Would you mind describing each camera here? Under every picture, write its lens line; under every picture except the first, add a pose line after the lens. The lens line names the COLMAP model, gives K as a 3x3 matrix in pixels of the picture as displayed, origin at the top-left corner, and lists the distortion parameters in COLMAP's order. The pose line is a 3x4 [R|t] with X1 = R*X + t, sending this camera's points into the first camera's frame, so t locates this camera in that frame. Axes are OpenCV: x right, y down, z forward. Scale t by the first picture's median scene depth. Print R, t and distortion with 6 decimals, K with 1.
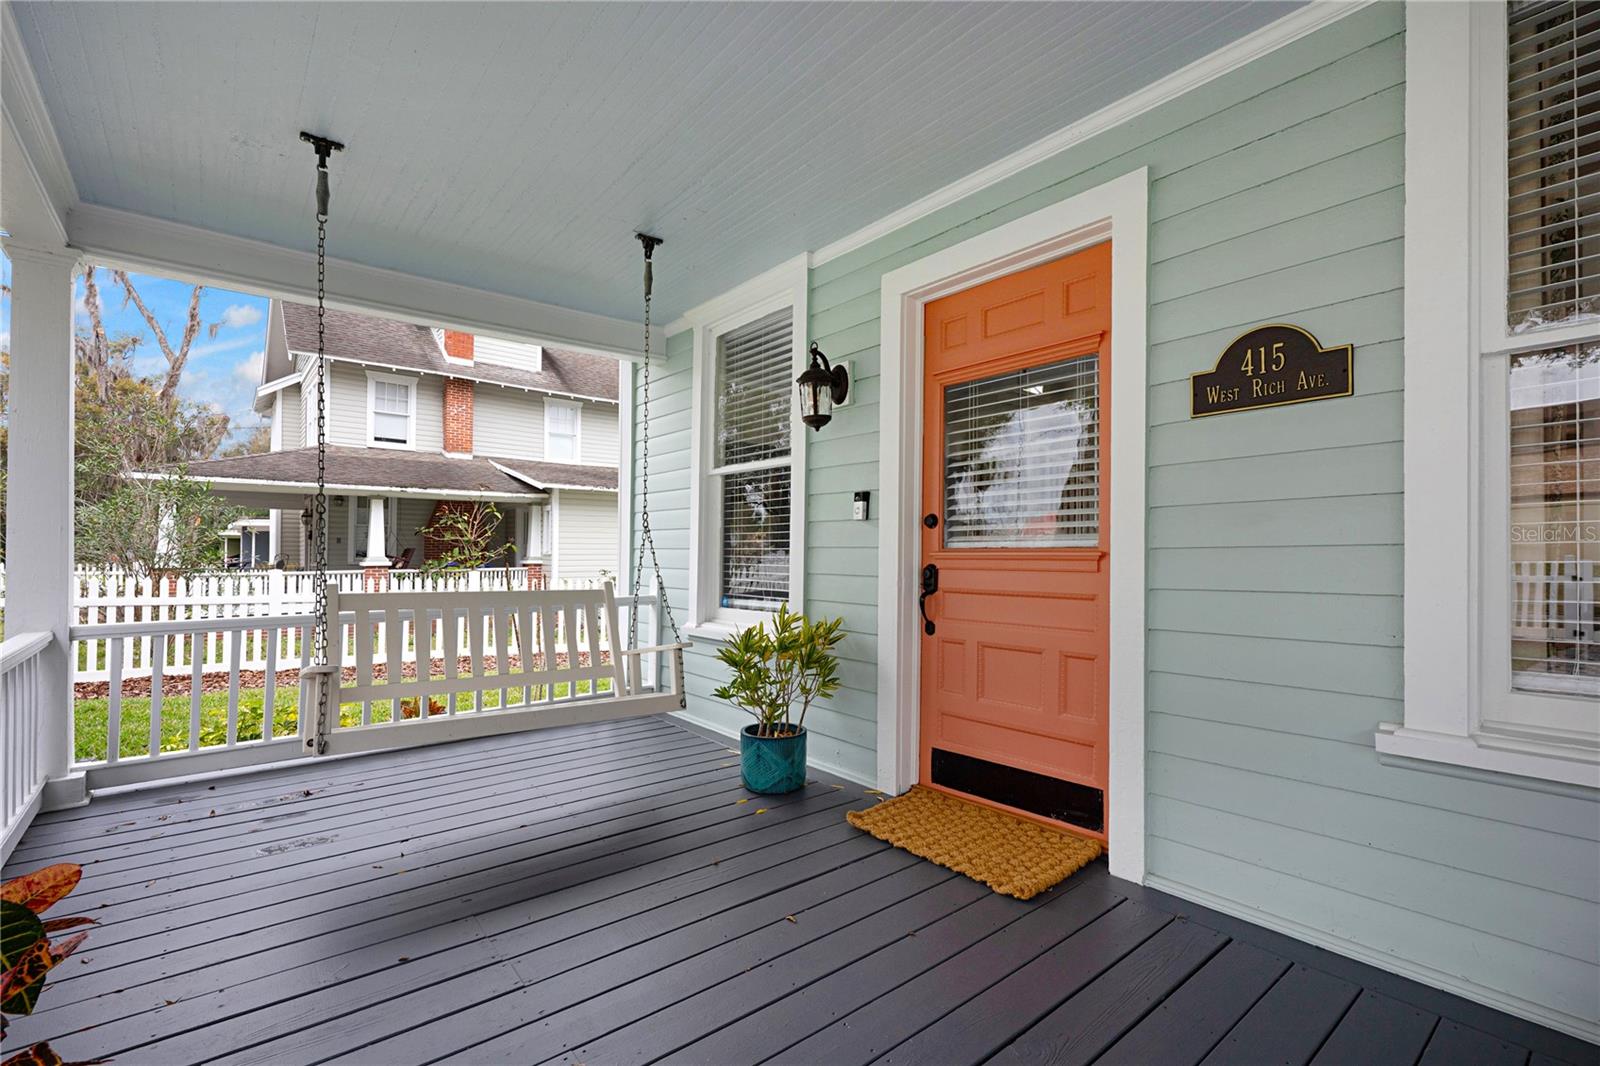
lens RADIAL K [[702.1, 0, 800.0], [0, 702.1, 533.0], [0, 0, 1]] dist [0.002460, 0.000322]
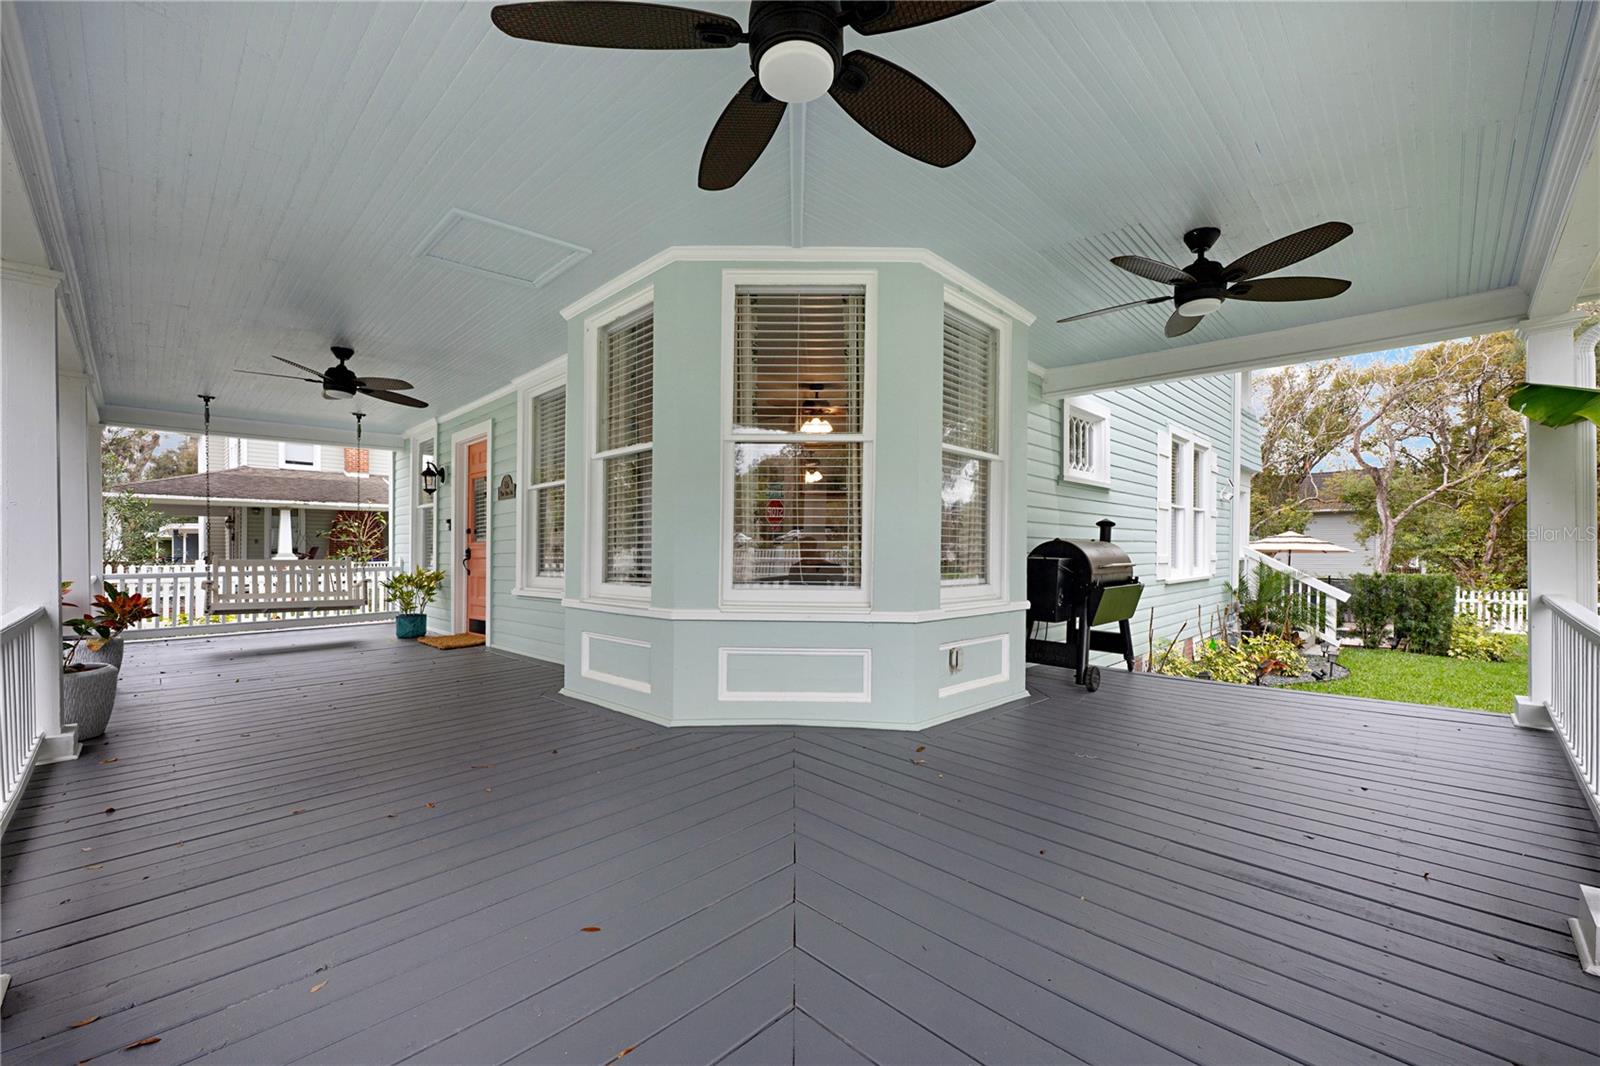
lens RADIAL K [[640.1, 0, 802.4], [0, 640.1, 547.3], [0, 0, 1]] dist [-0.001700, -0.000560]
pose [[0.994199, -0.003542, 0.107495, 0.227197], [0.001327, 0.999786, 0.020664, -0.001025], [-0.107545, -0.020402, 0.993991, -0.290526]]
